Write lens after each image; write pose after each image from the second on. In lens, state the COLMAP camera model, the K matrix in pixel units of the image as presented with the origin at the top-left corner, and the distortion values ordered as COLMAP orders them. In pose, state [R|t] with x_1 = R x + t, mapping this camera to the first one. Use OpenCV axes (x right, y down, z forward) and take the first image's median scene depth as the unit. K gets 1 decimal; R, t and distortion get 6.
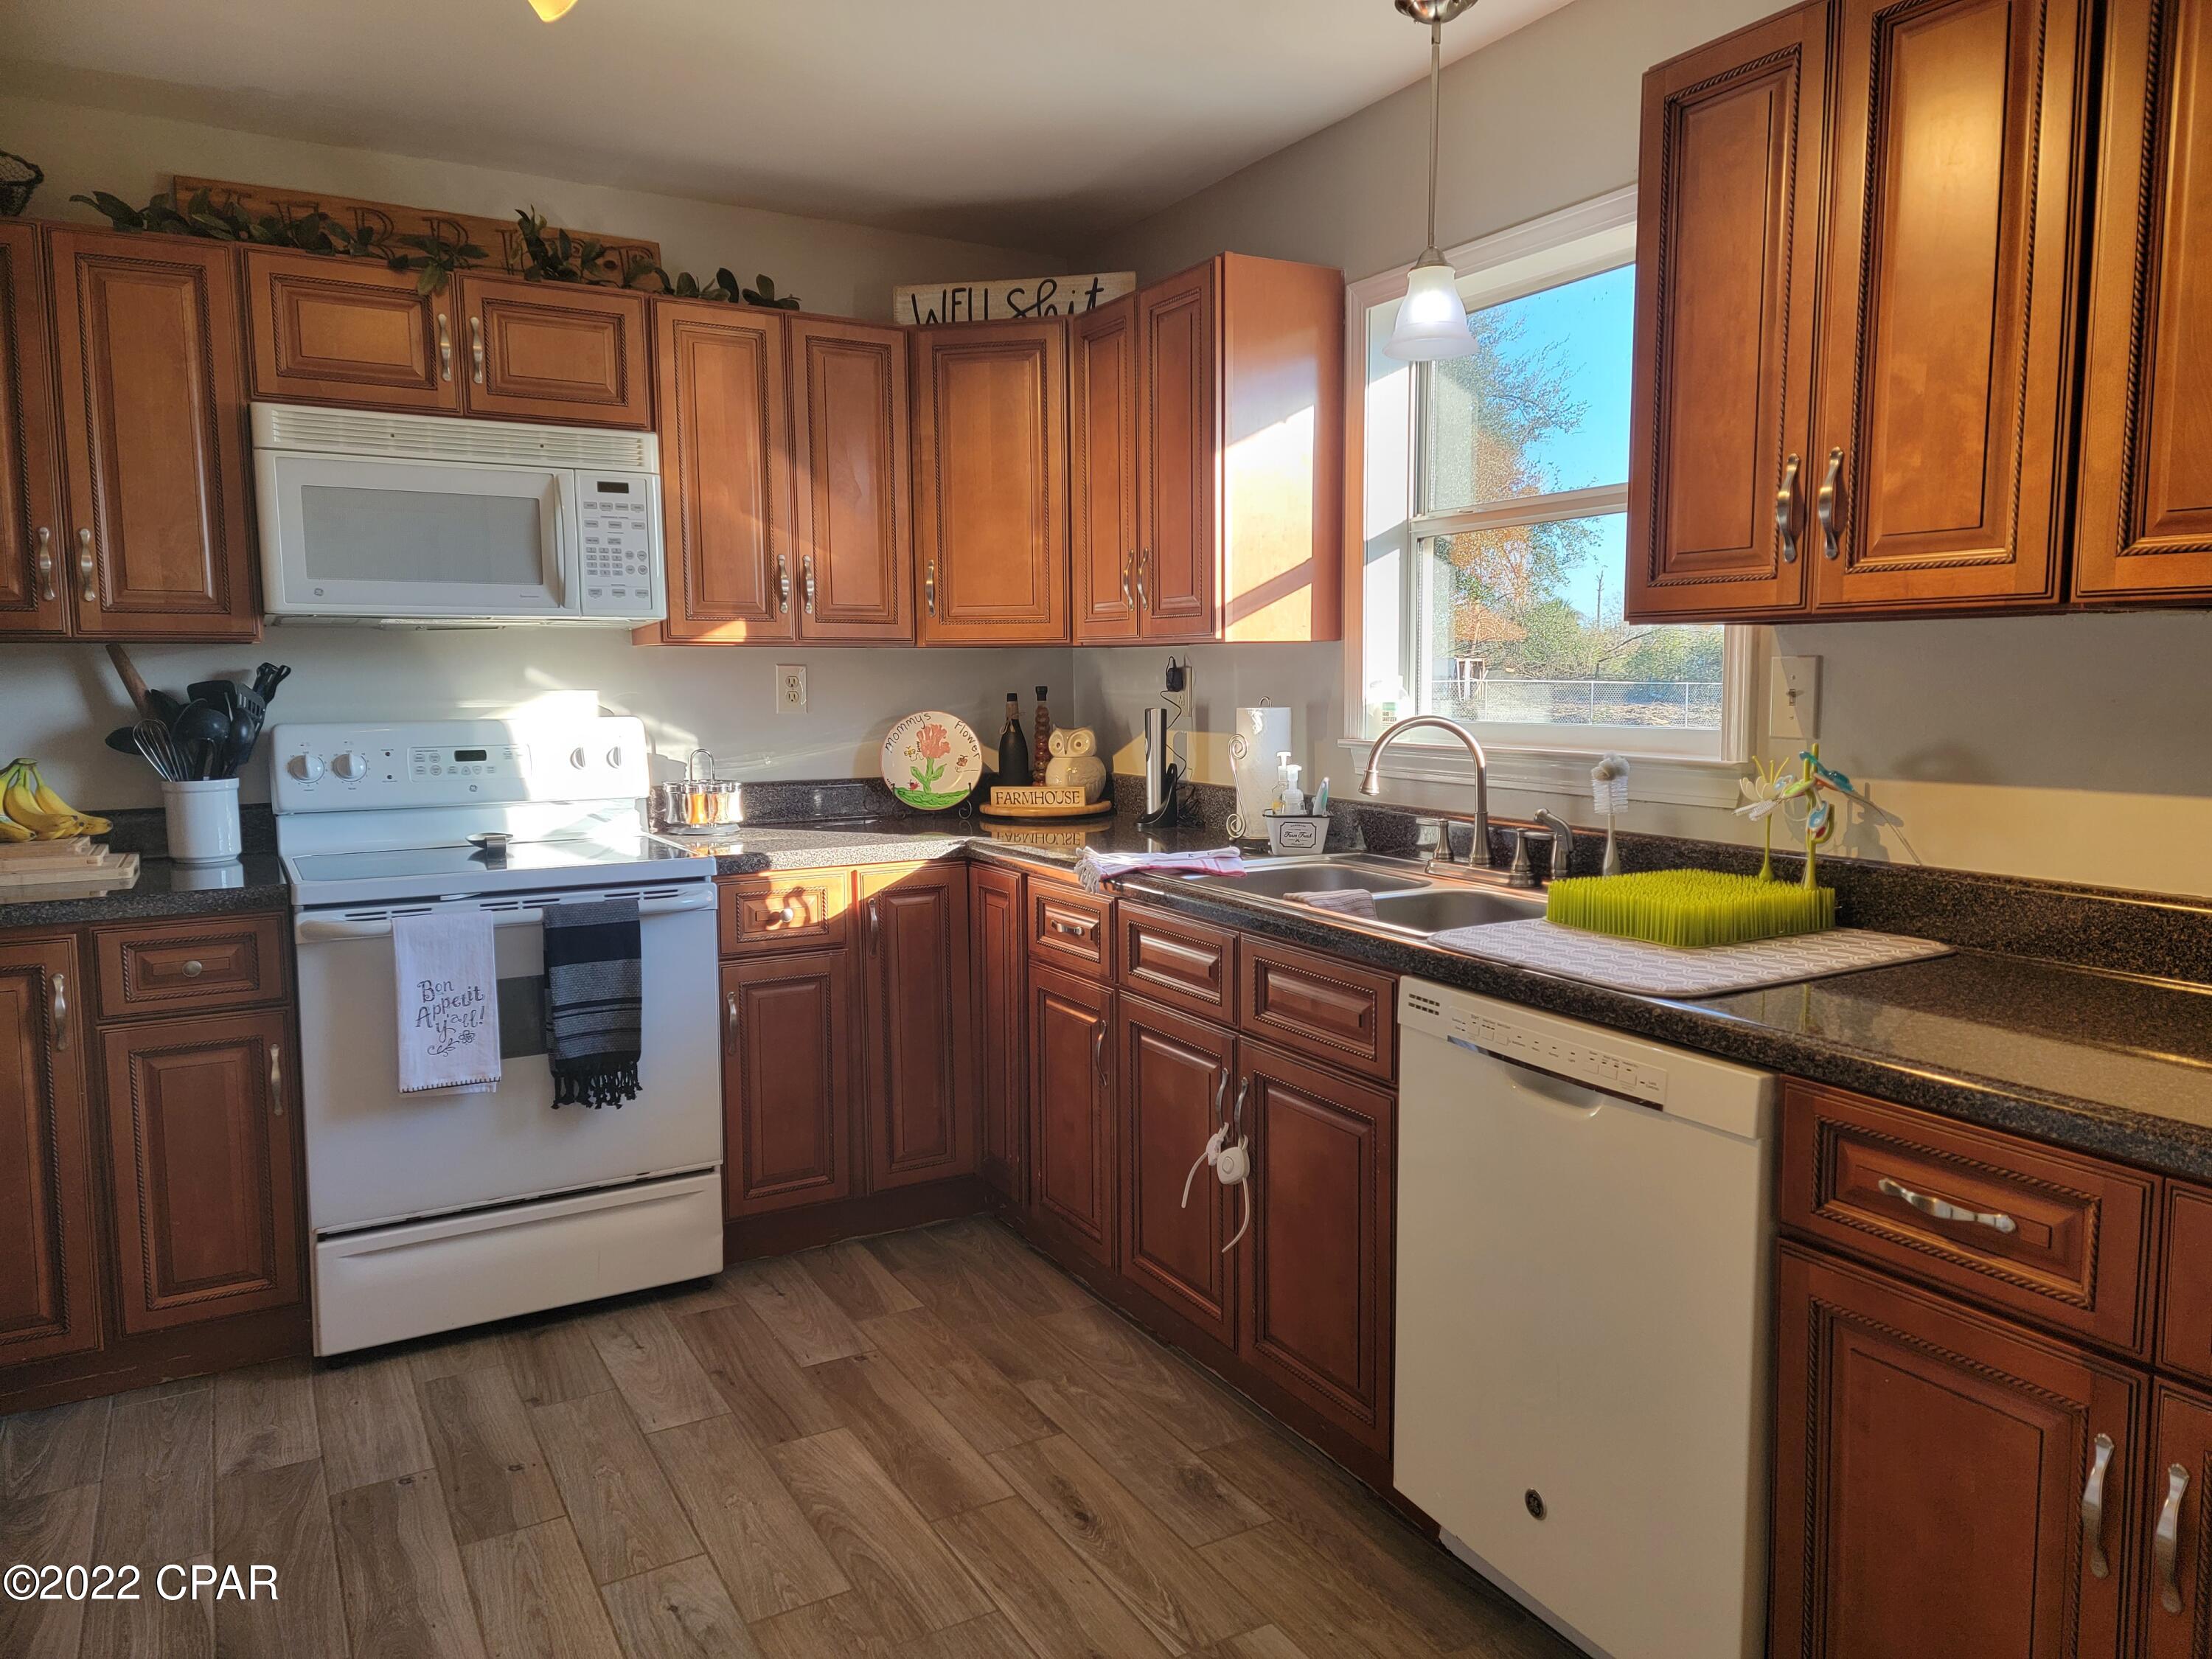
lens RADIAL K [[1520.8, 0, 1130.0], [0, 1520.8, 818.7], [0, 0, 1]] dist [0.083315, -0.062200]
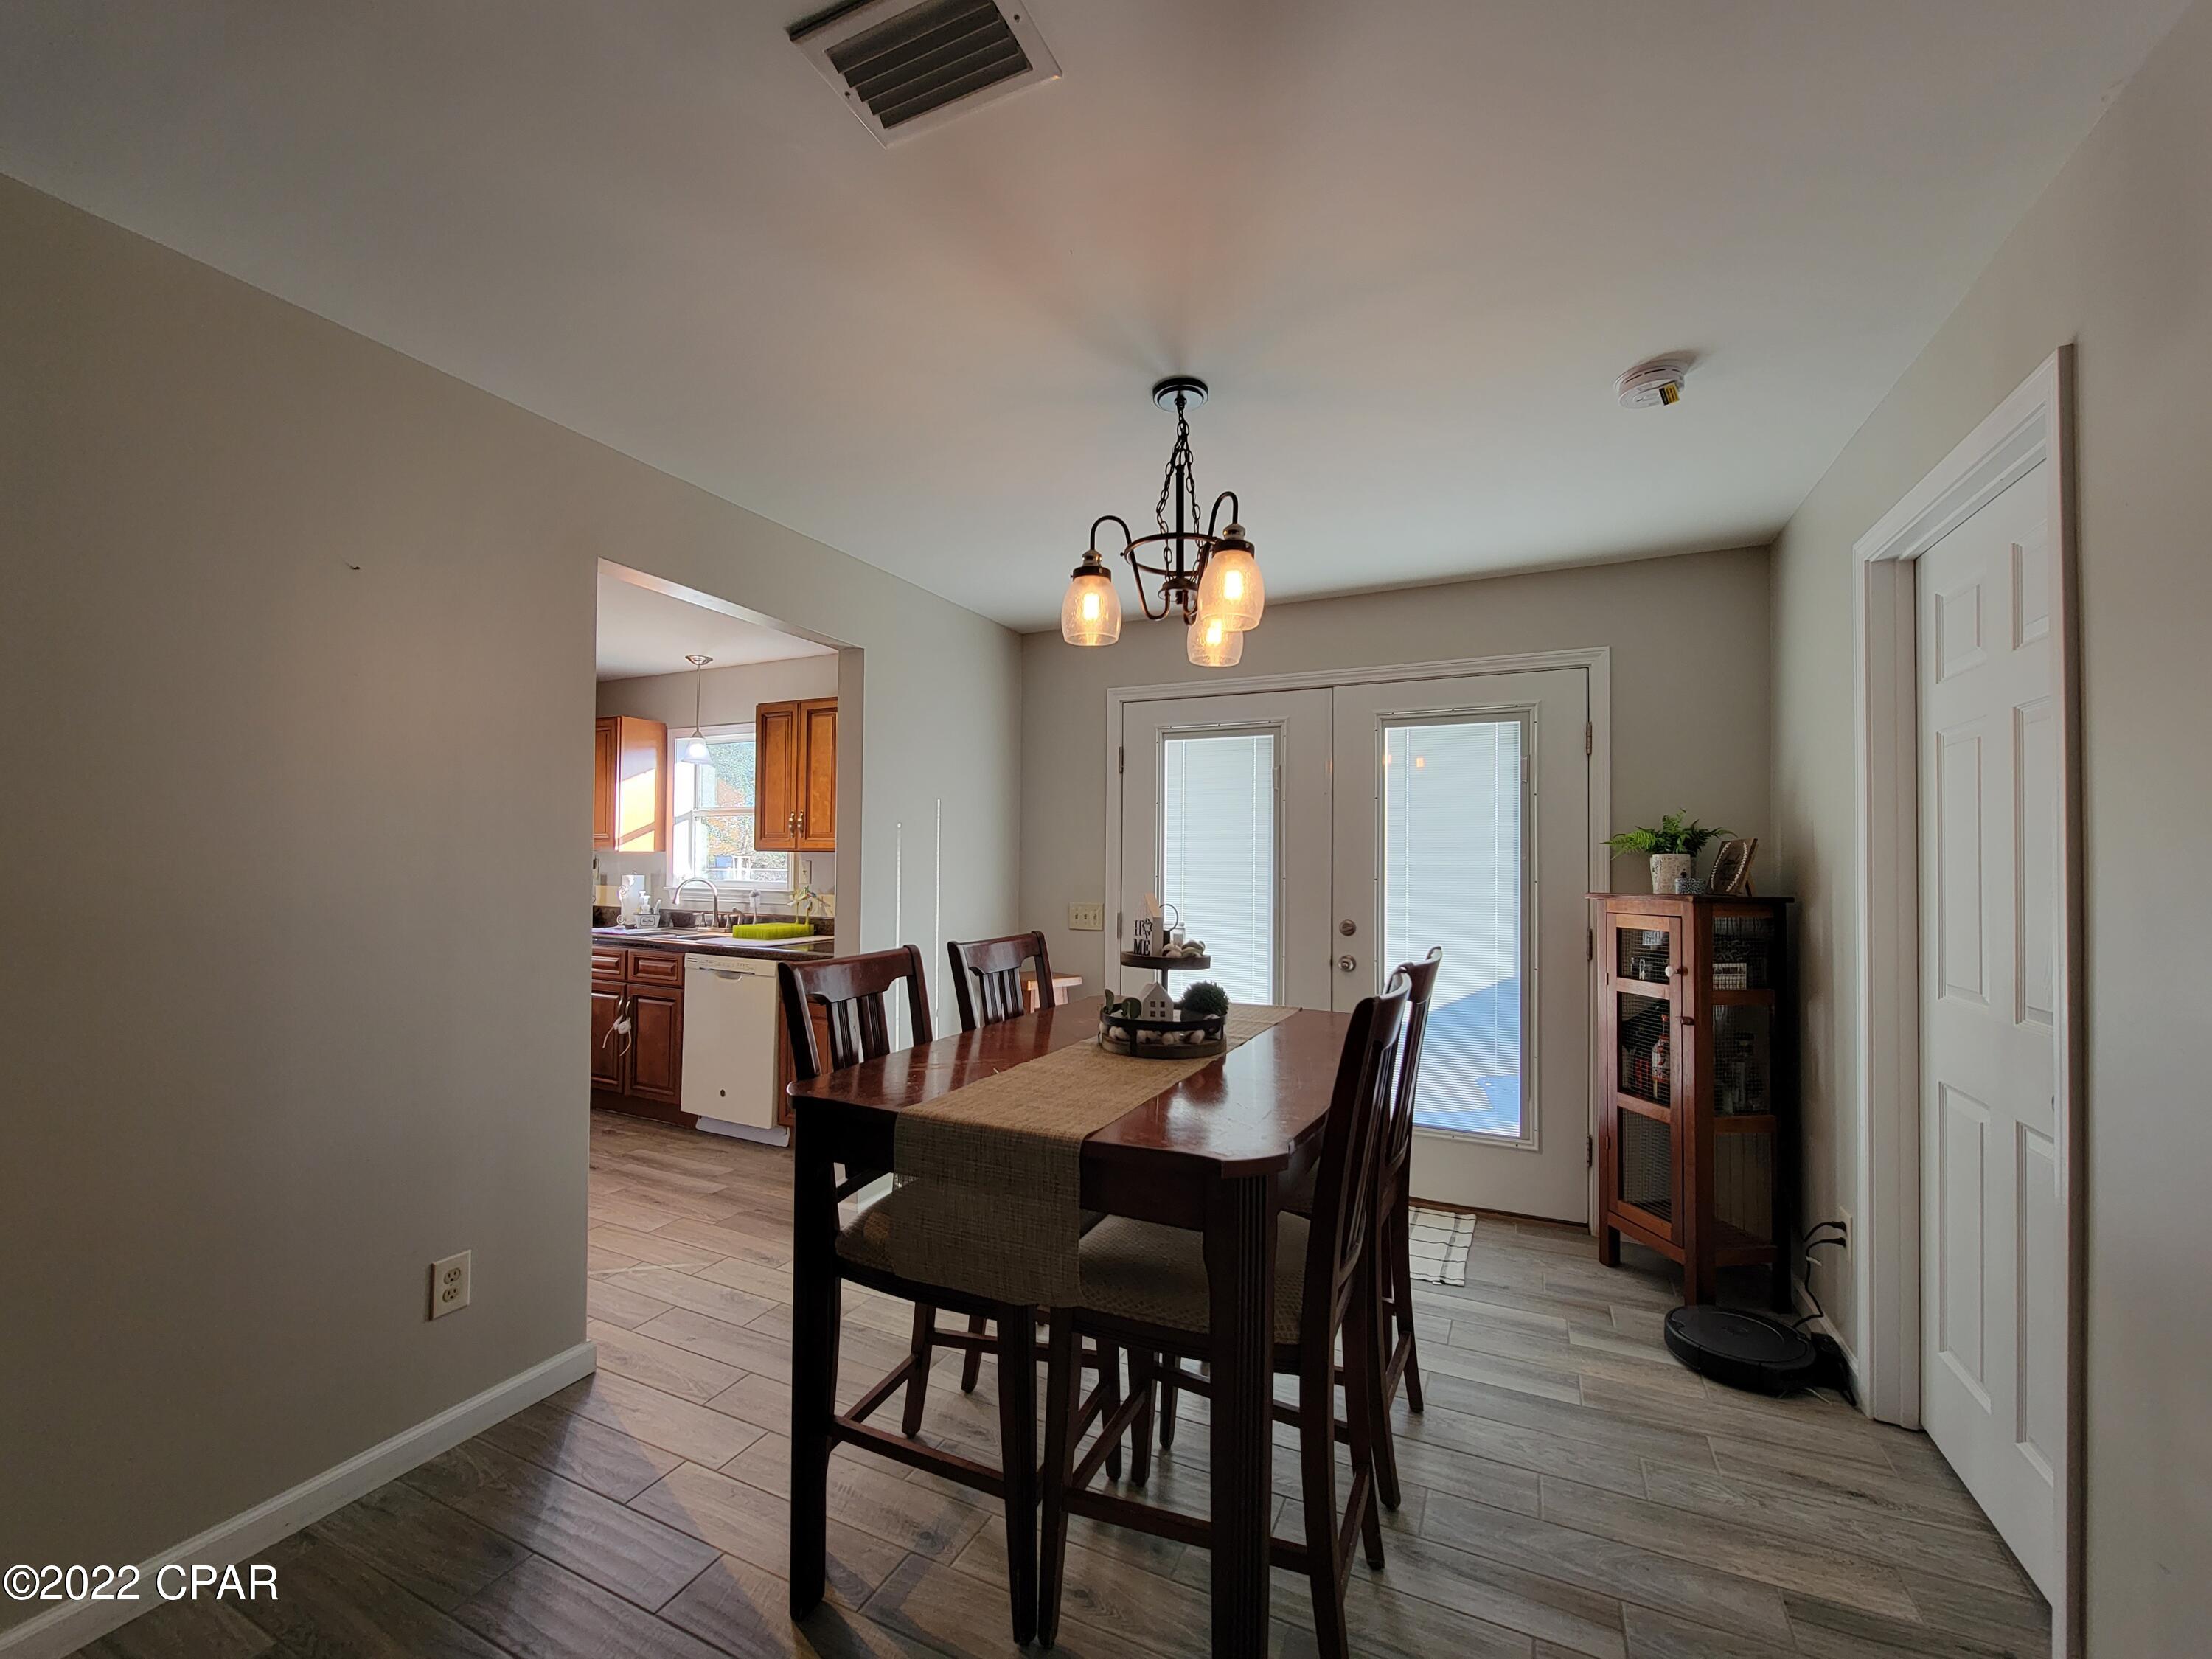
lens RADIAL K [[901.9, 0, 1100.3], [0, 901.9, 843.0], [0, 0, 1]] dist [-0.006582, -0.000375]
pose [[0.828121, 0.027936, 0.559853, -0.138202], [0.039657, 0.993335, -0.108226, 0.085085], [-0.559145, 0.111826, 0.821494, -0.883430]]
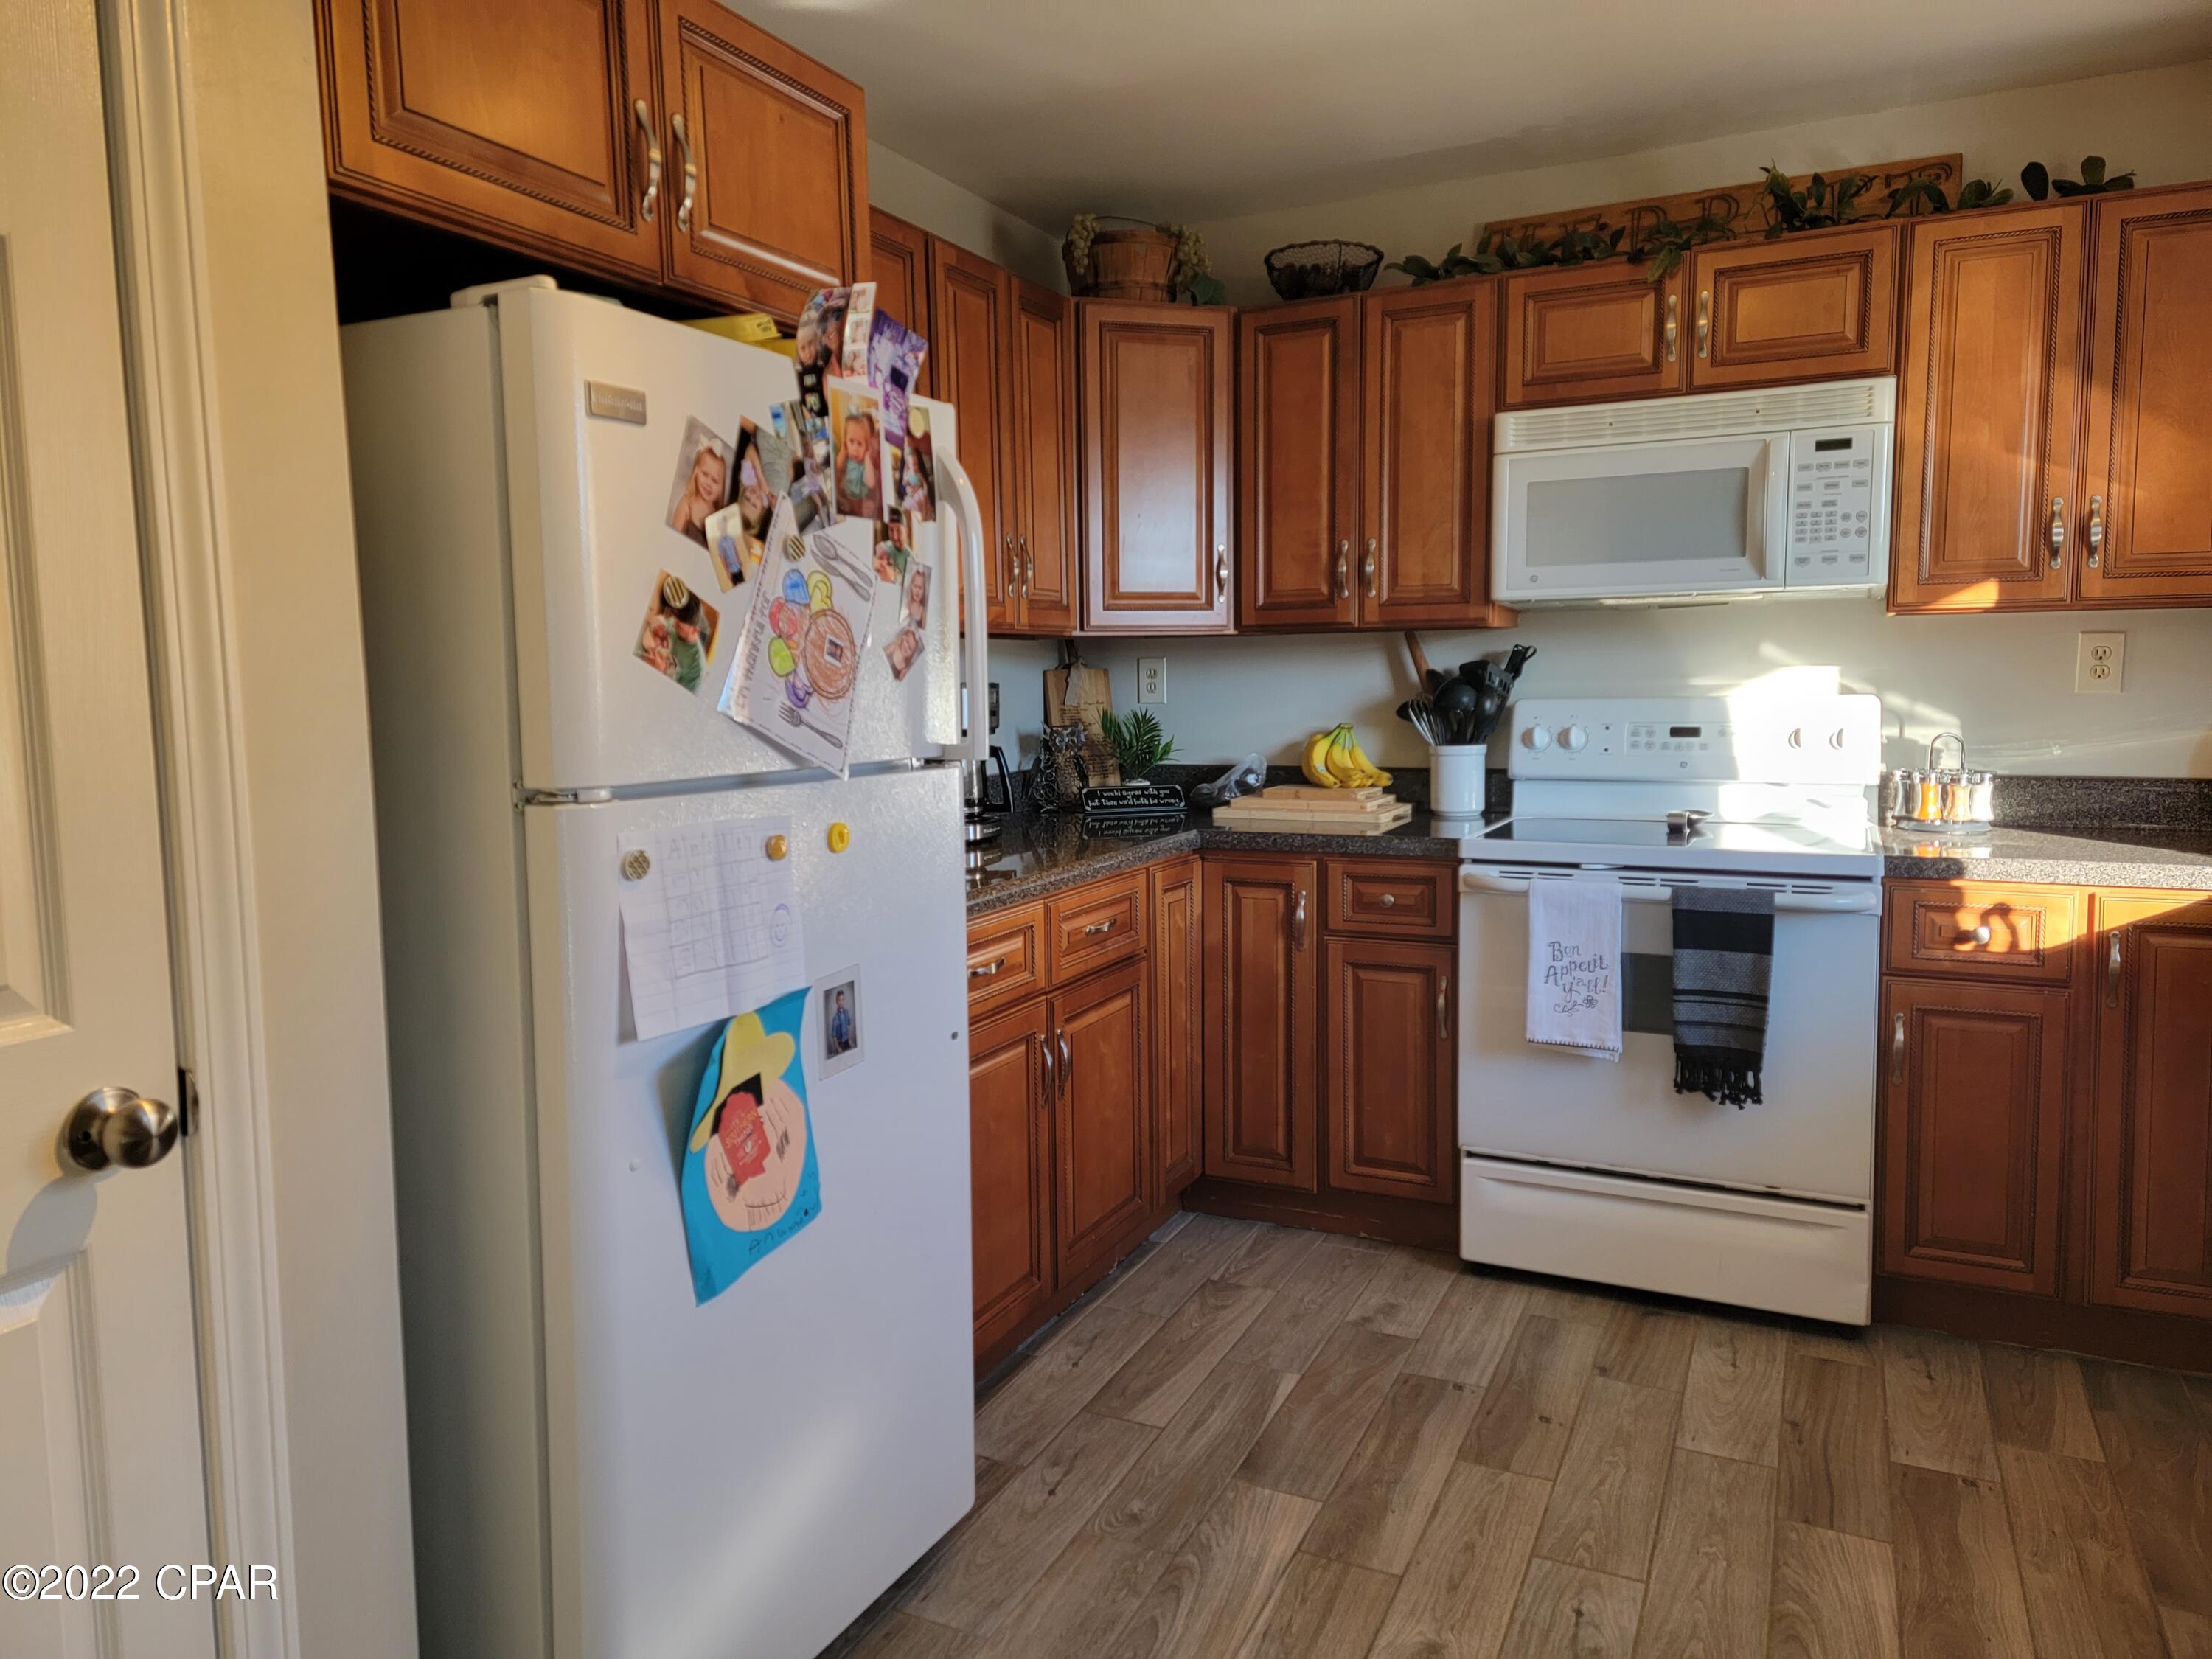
lens RADIAL K [[1520.8, 0, 1094.4], [0, 1520.8, 809.6], [0, 0, 1]] dist [0.083315, -0.062200]
pose [[0.559032, 0.076612, -0.825599, 0.221971], [-0.070216, 0.996520, 0.044928, -0.010142], [0.826167, 0.032854, 0.562466, 0.138782]]
